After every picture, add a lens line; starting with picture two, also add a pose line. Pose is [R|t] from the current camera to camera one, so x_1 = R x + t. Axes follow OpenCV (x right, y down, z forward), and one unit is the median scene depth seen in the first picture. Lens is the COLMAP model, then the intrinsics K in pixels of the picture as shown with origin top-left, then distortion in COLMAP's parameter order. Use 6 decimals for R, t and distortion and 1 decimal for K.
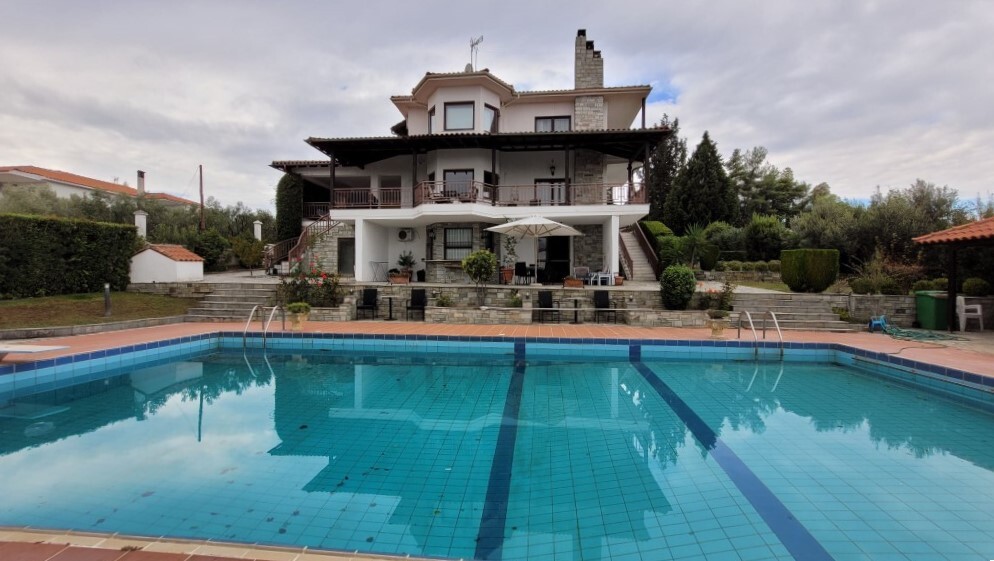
lens RADIAL K [[401.0, 0, 495.2], [0, 401.0, 281.2], [0, 0, 1]] dist [-0.002618, 0.000113]
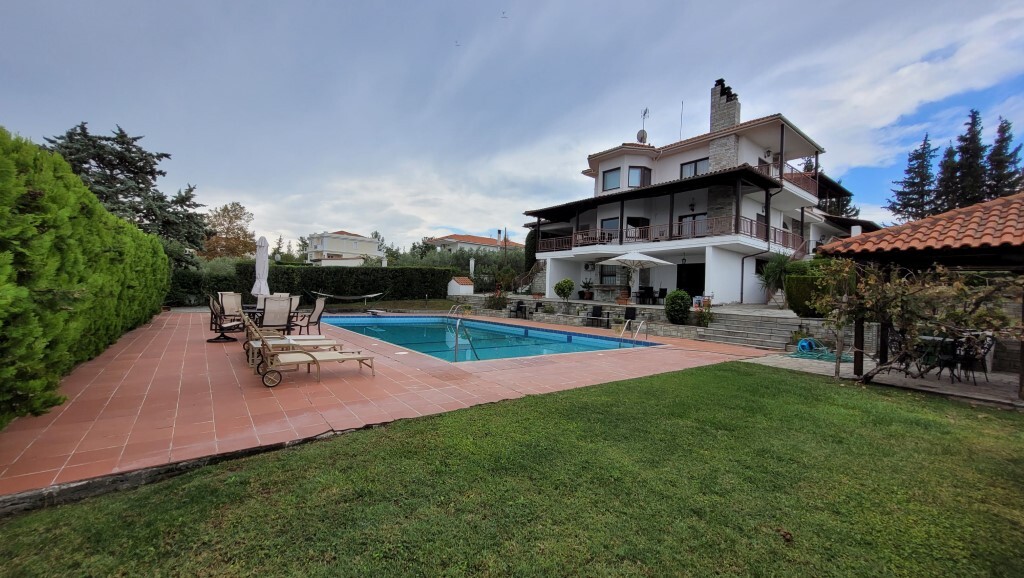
lens RADIAL K [[413.1, 0, 519.6], [0, 413.1, 288.2], [0, 0, 1]] dist [-0.002618, 0.000113]
pose [[0.693131, 0.009208, -0.720752, 0.713882], [-0.038788, 0.998946, -0.024539, 0.005326], [0.719767, 0.044965, 0.692758, -0.185544]]
